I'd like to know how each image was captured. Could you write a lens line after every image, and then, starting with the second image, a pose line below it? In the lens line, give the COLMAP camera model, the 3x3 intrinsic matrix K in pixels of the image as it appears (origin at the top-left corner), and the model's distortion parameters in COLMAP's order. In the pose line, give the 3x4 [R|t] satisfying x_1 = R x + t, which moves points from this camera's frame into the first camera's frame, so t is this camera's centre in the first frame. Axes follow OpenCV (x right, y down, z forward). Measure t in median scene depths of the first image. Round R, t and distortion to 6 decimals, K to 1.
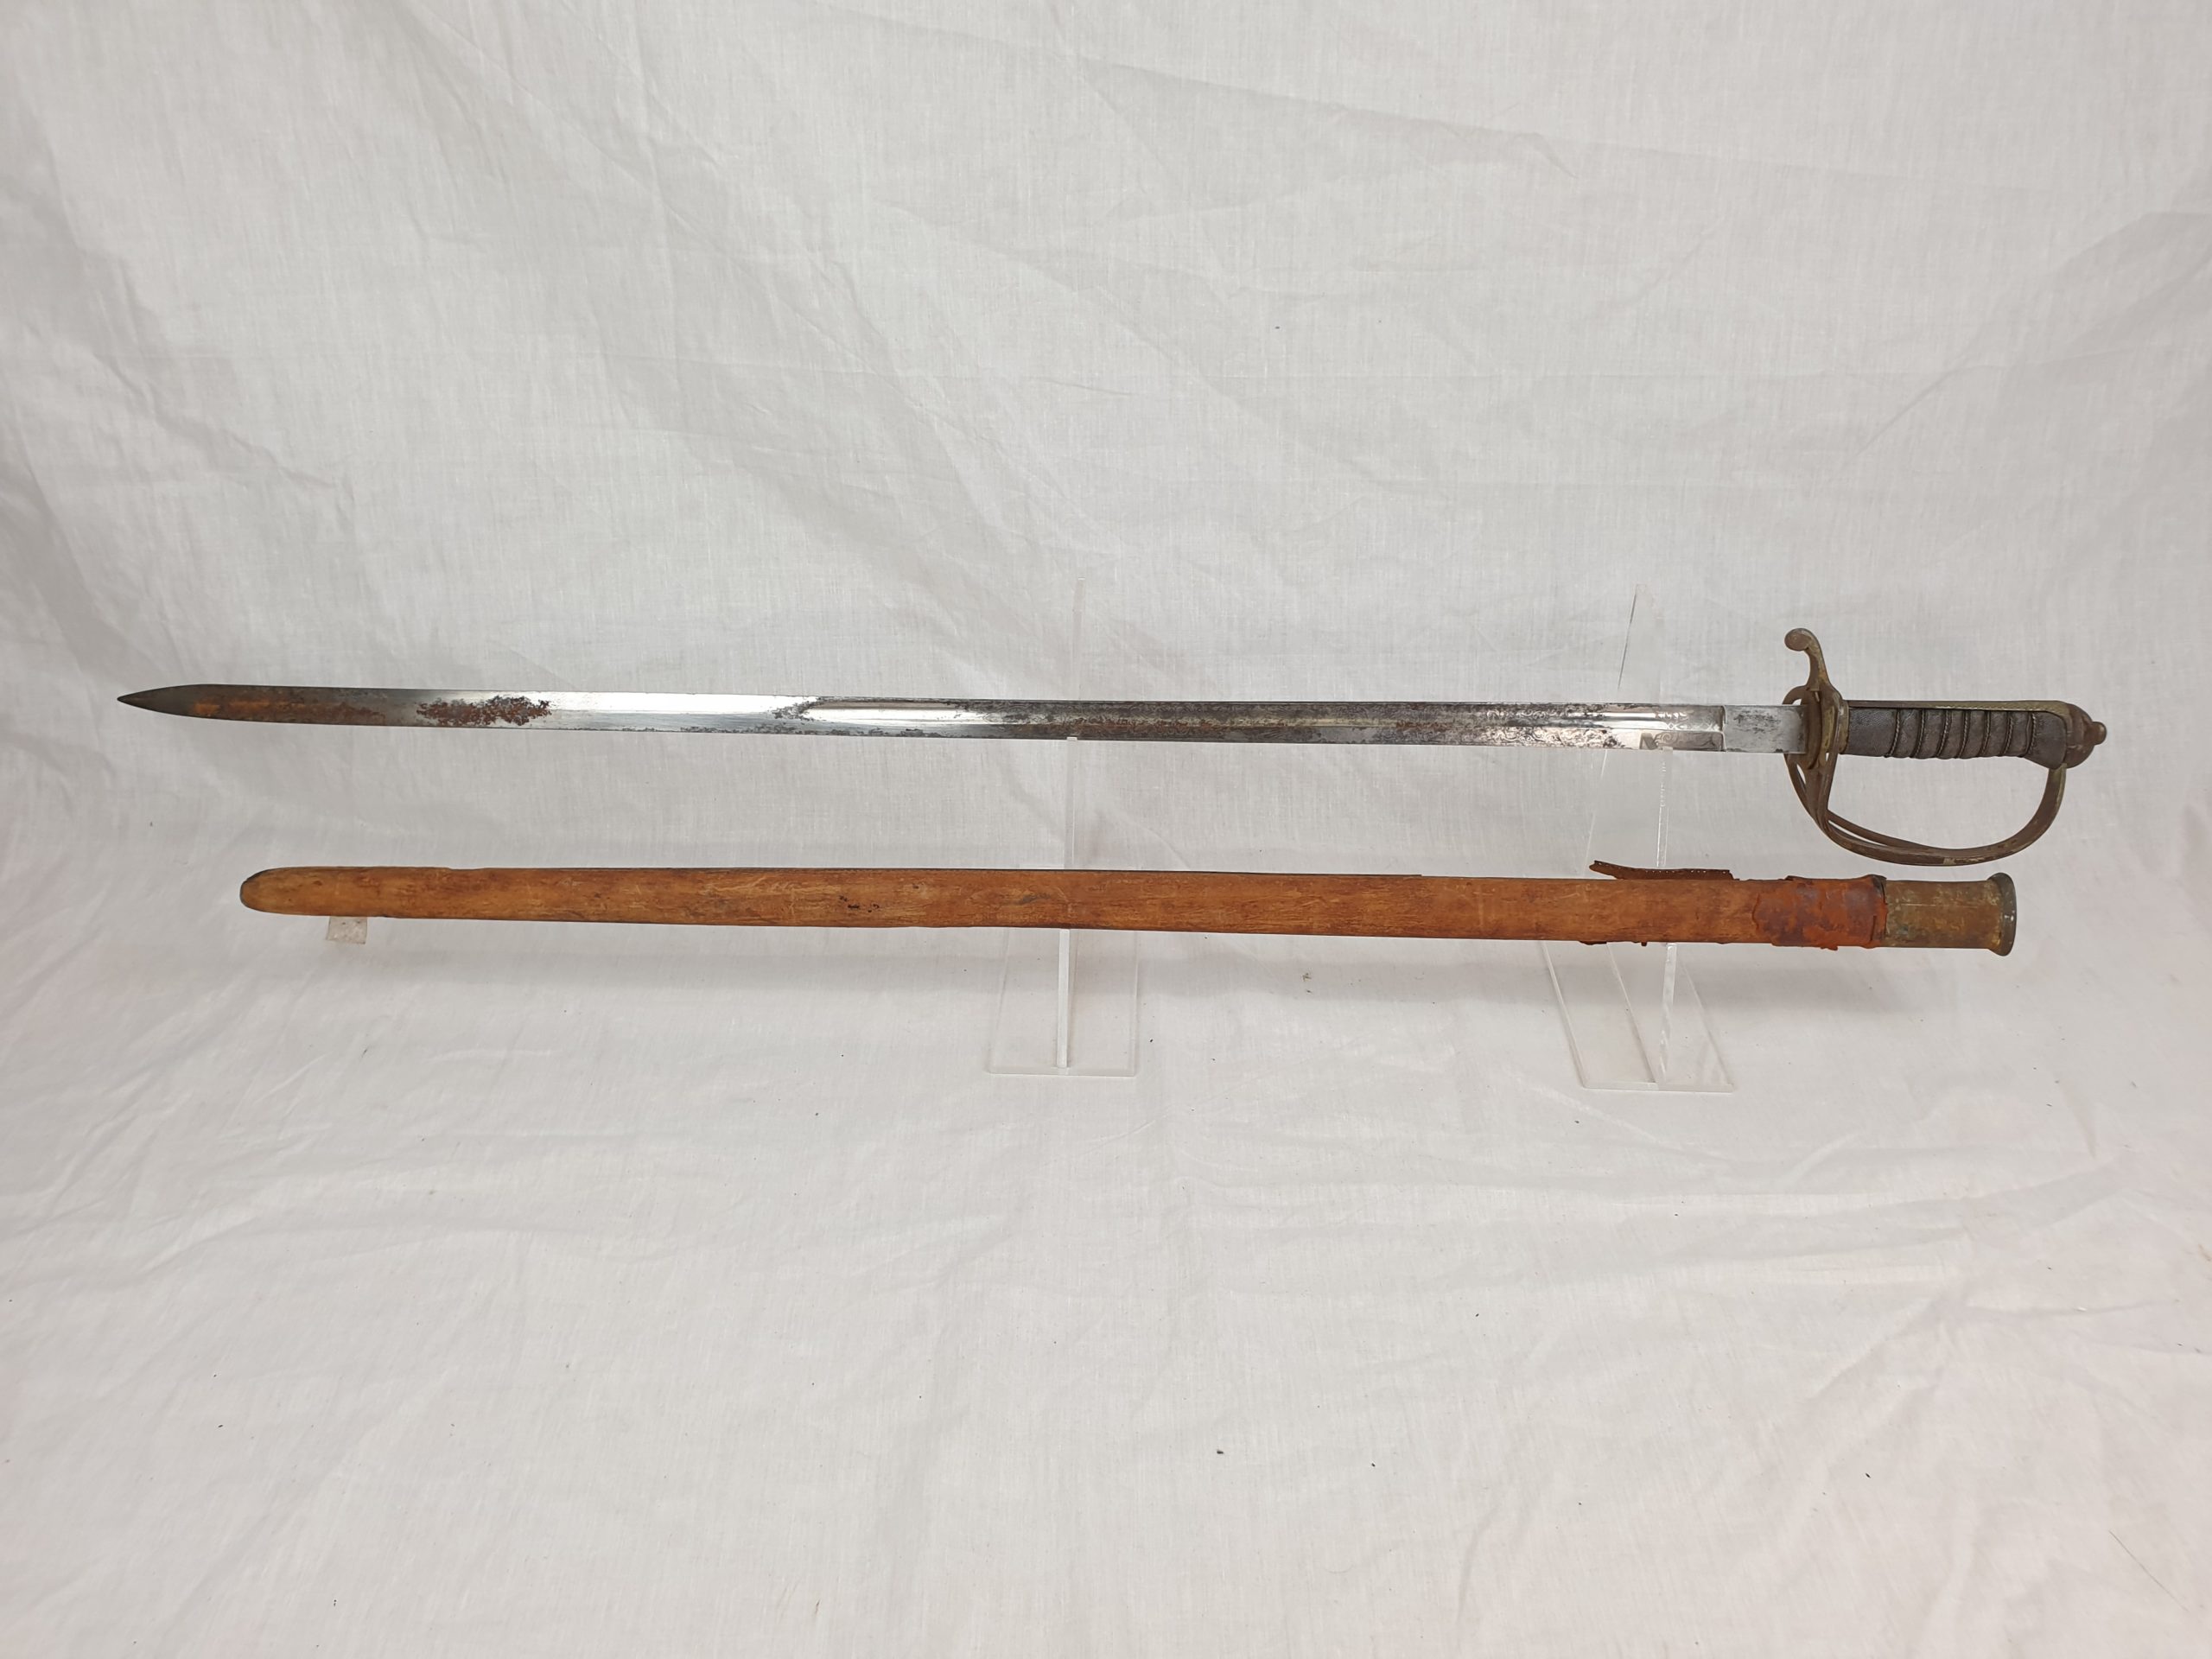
lens RADIAL K [[1736.2, 0, 1114.8], [0, 1736.2, 836.2], [0, 0, 1]] dist [-0.009079, 0.020166]
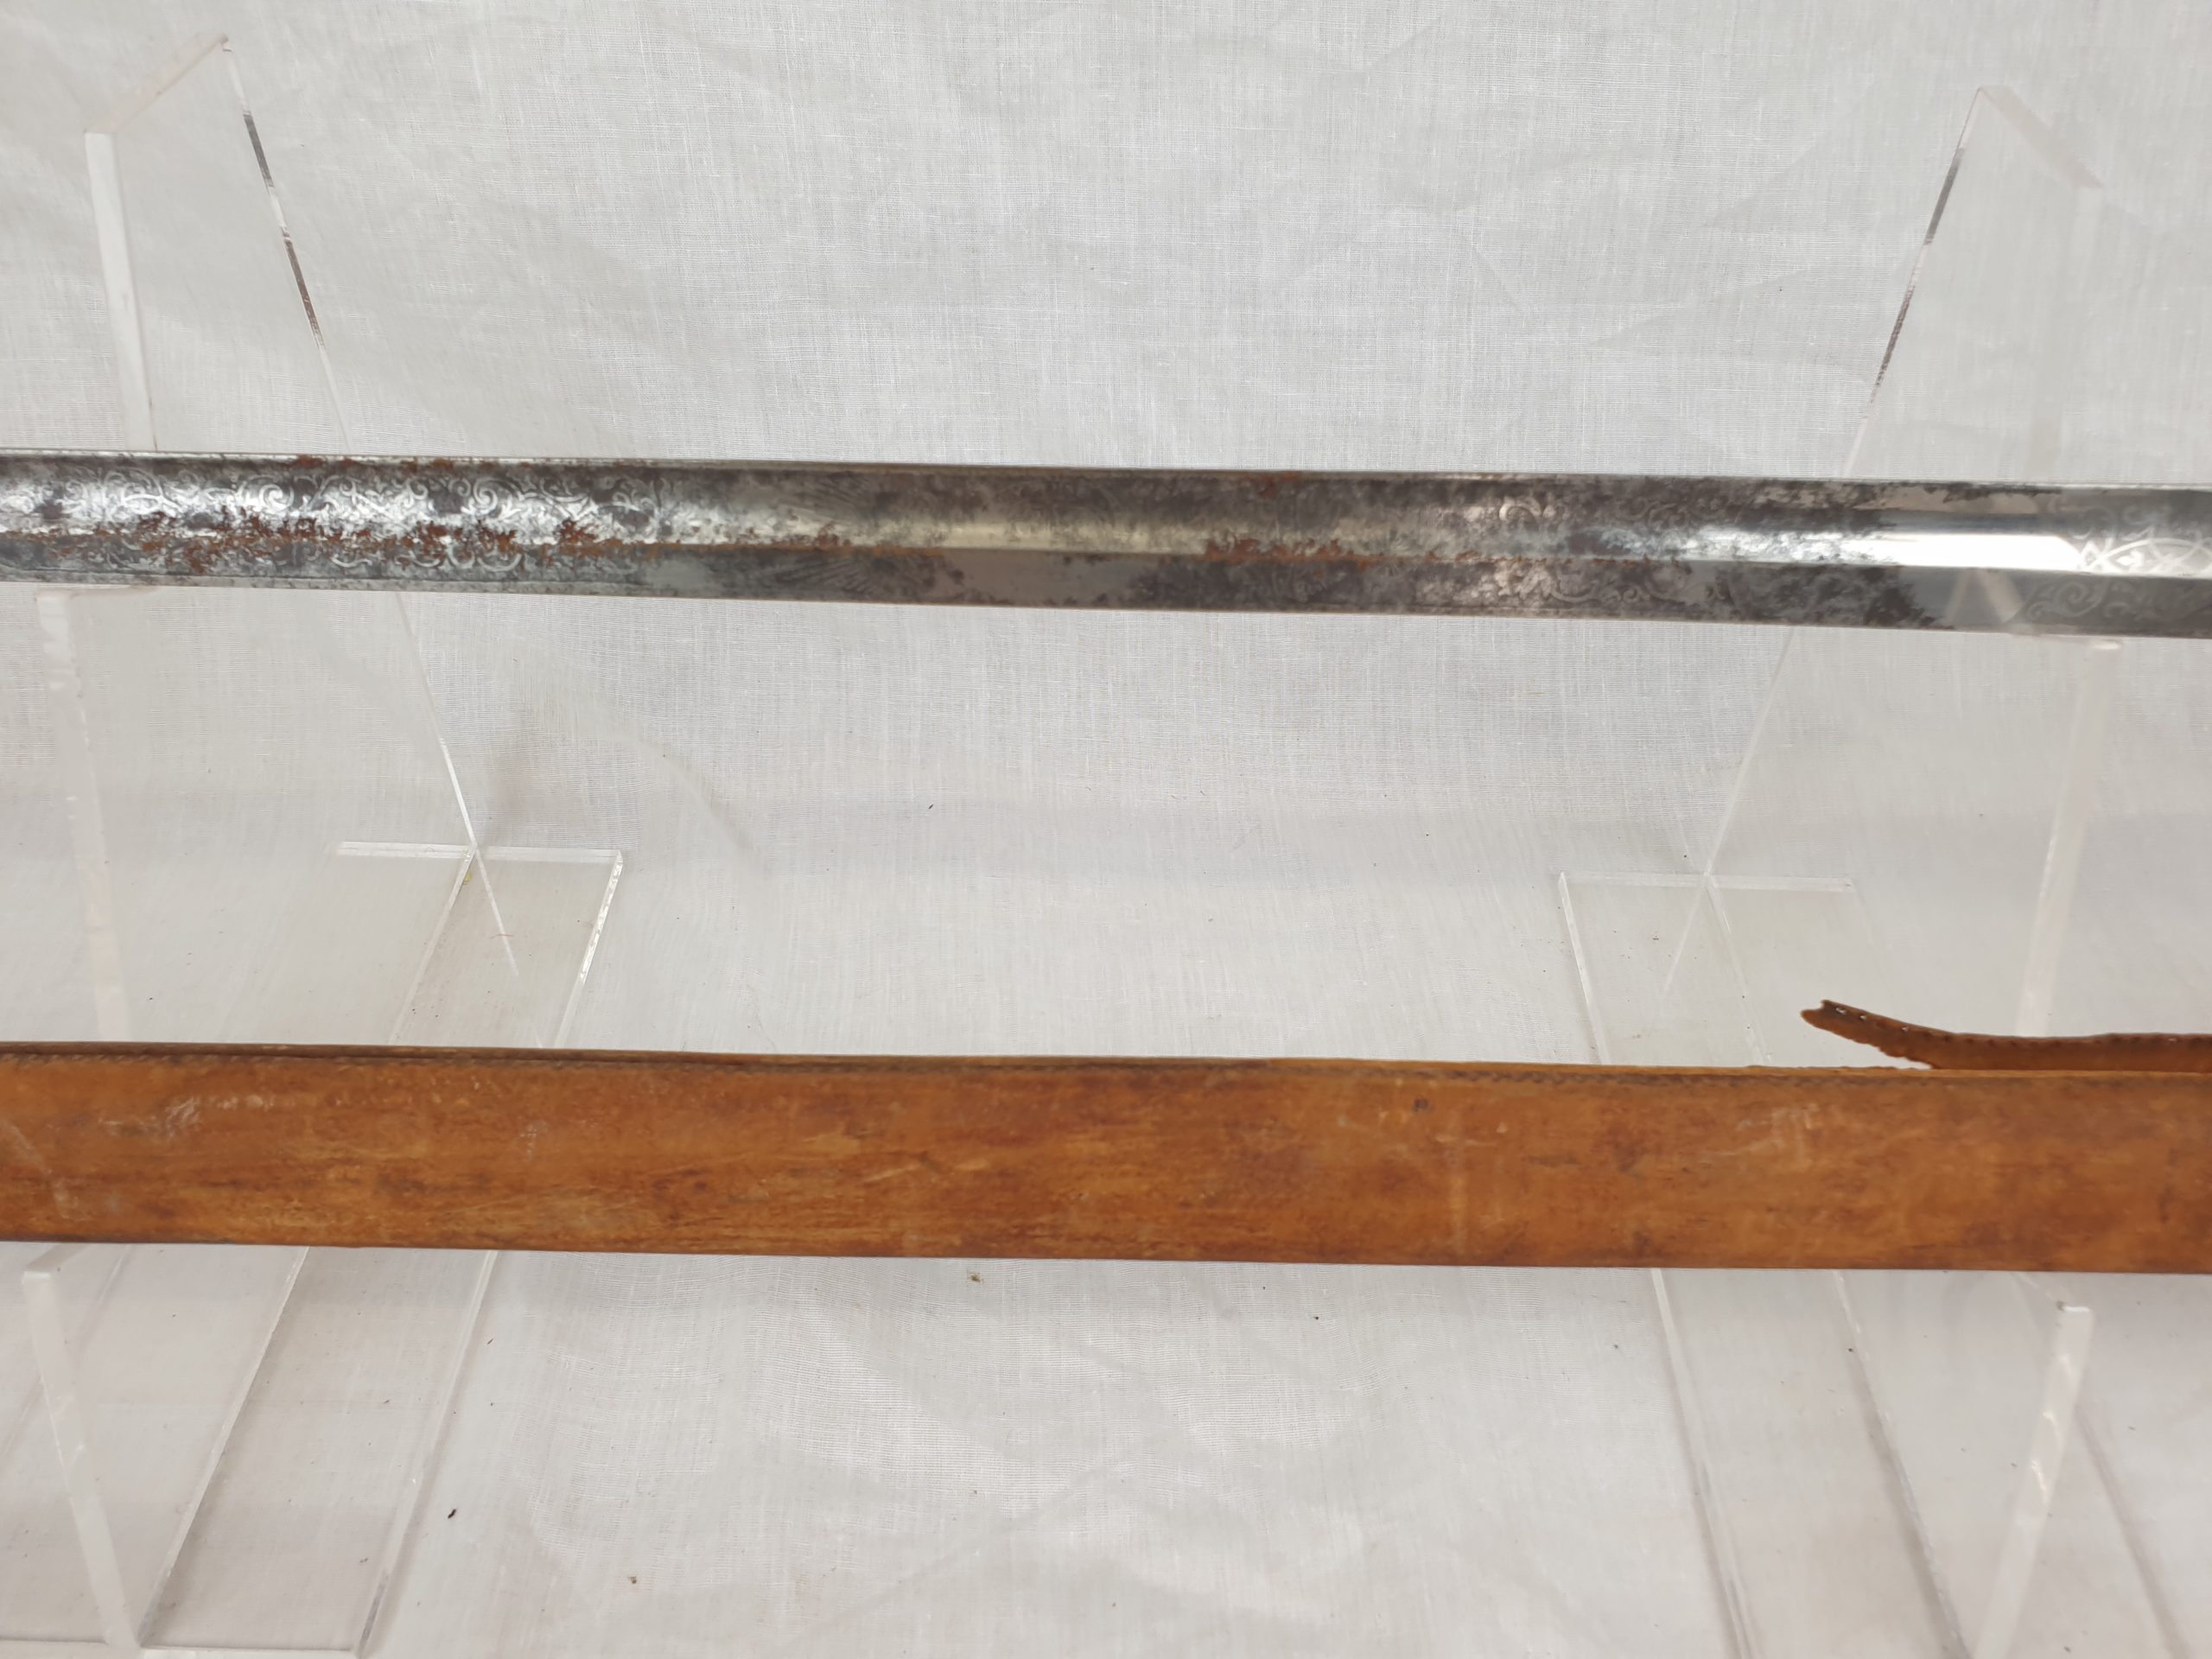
lens RADIAL K [[1736.2, 0, 1143.3], [0, 1736.2, 823.2], [0, 0, 1]] dist [-0.009079, 0.020166]
pose [[0.999391, 0.000766, 0.034889, 0.135258], [-0.007042, 0.983615, 0.180146, -0.068369], [-0.034179, -0.180282, 0.983021, 0.665013]]
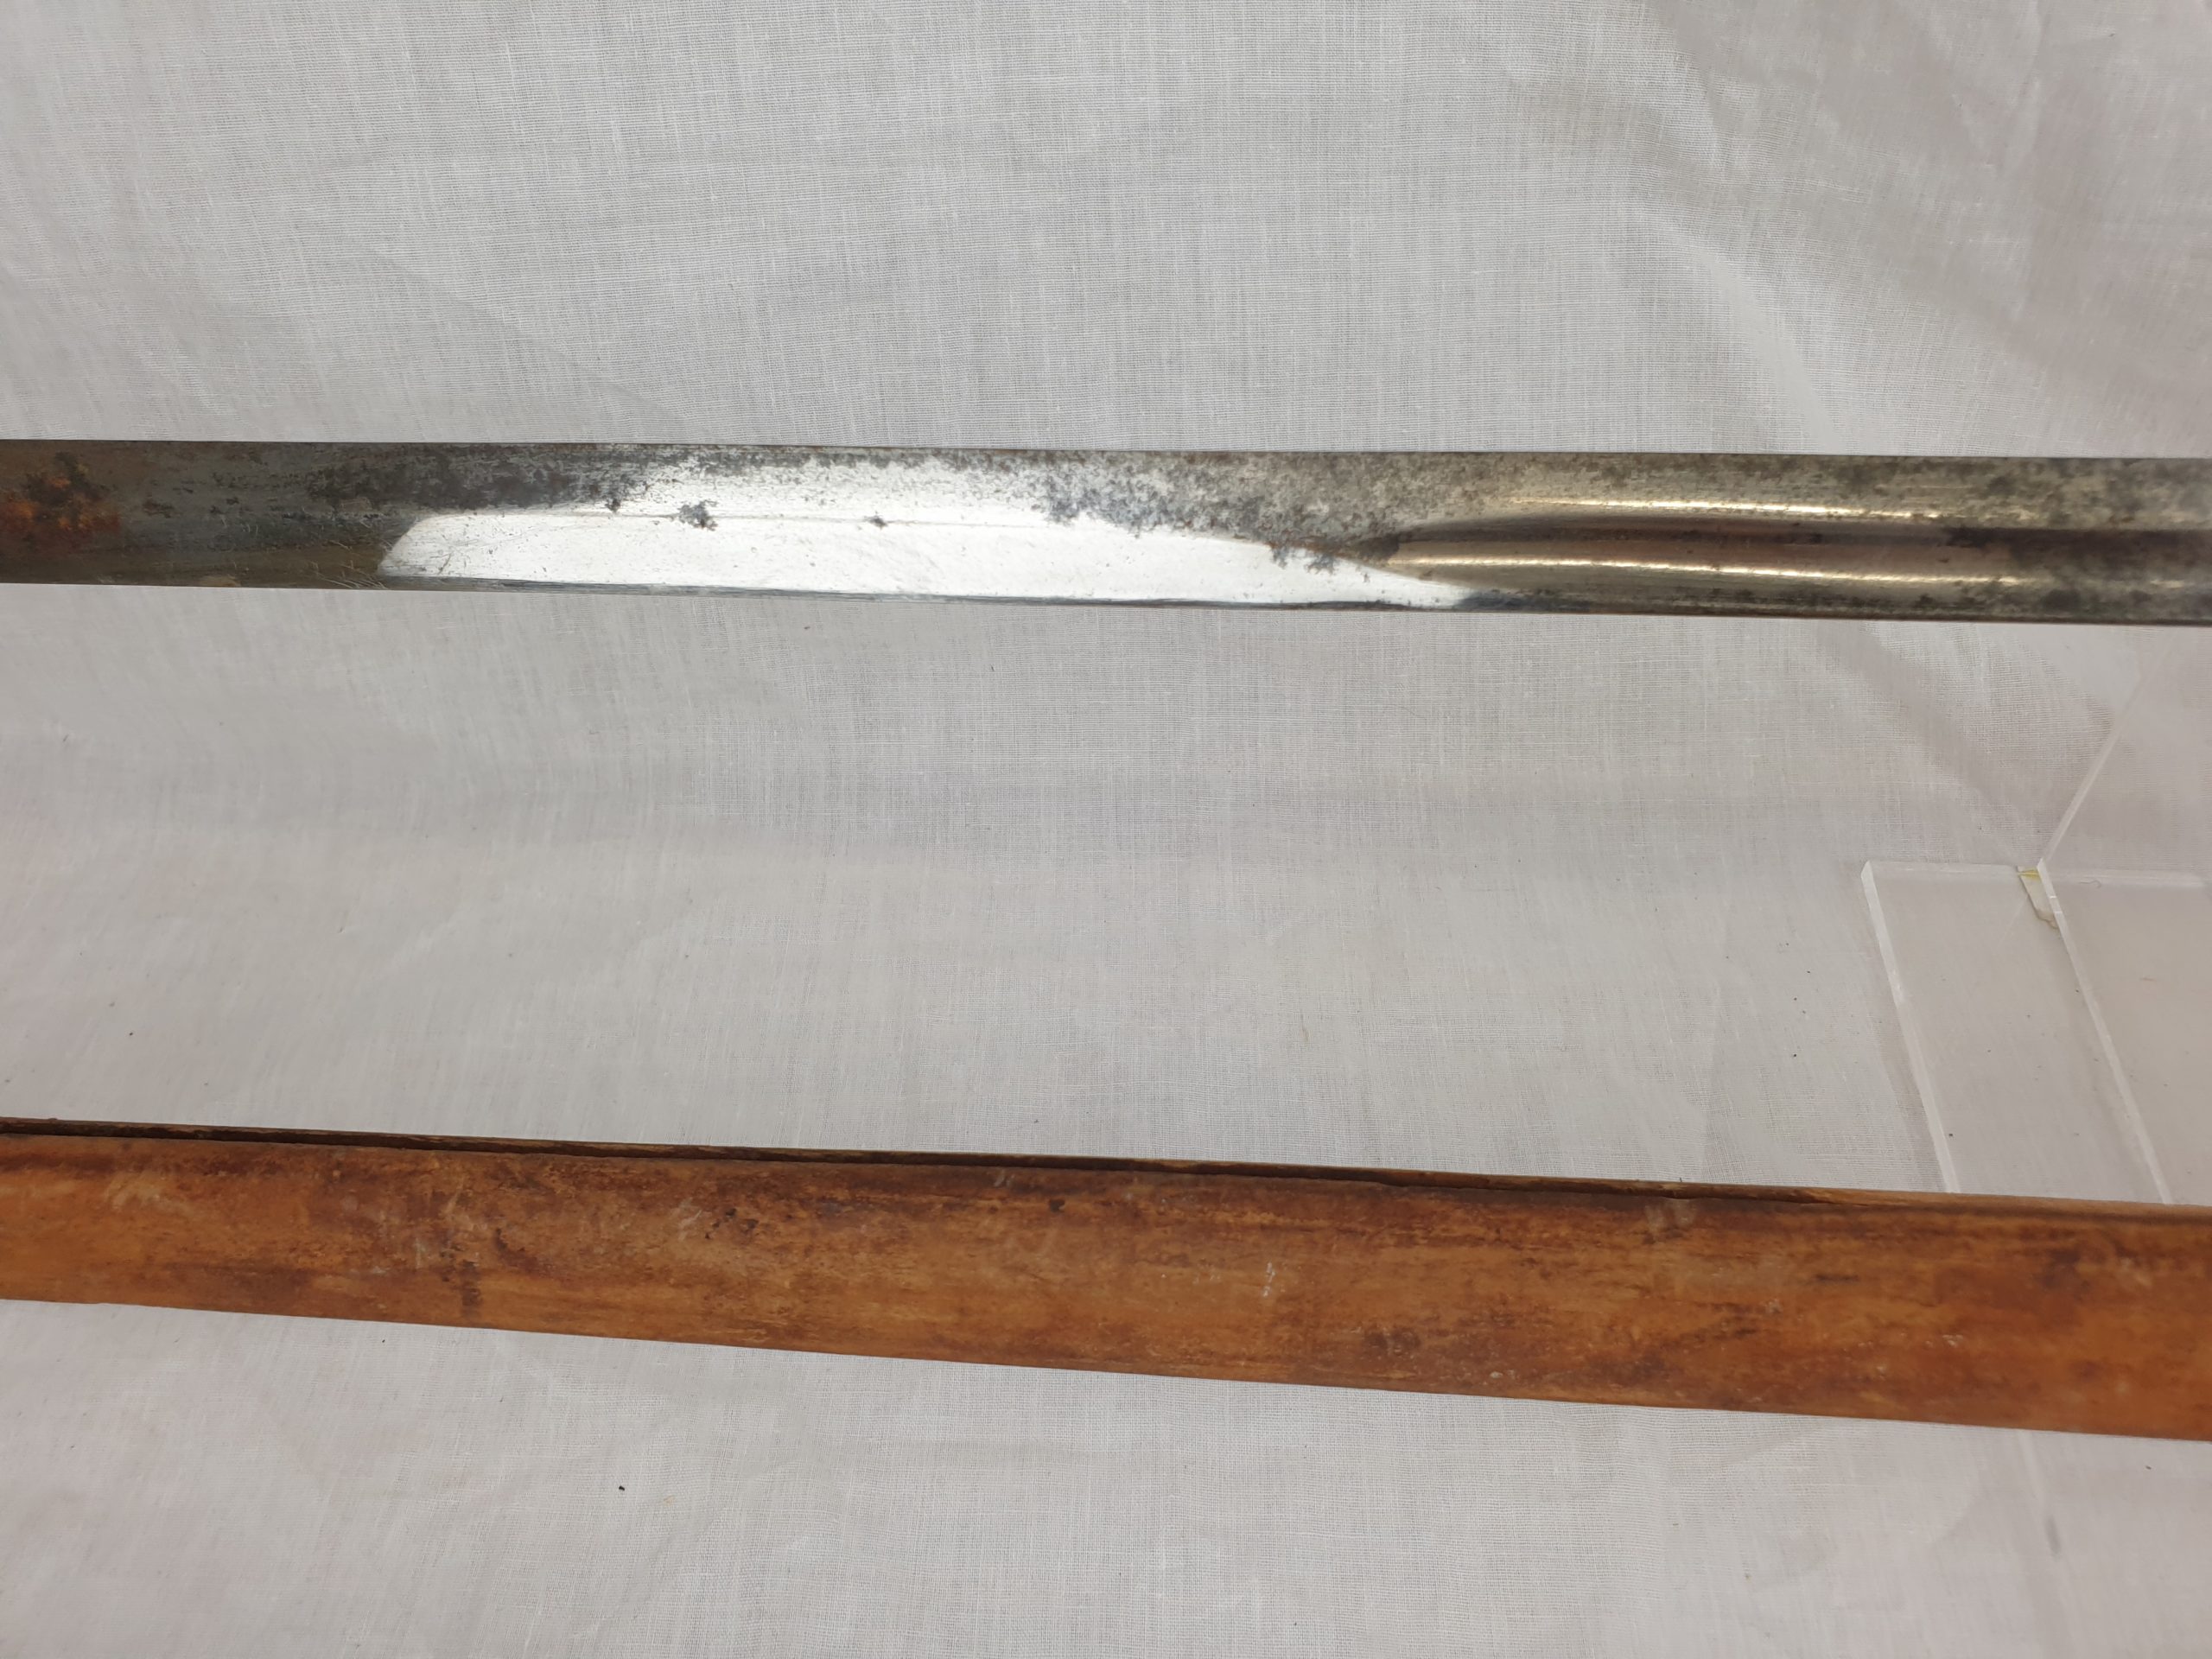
lens RADIAL K [[1736.2, 0, 1095.3], [0, 1736.2, 835.1], [0, 0, 1]] dist [-0.009079, 0.020166]
pose [[0.997364, 0.004794, -0.072407, -0.205602], [0.014455, 0.964694, 0.262976, -0.092257], [0.071112, -0.263329, 0.962082, 0.724356]]
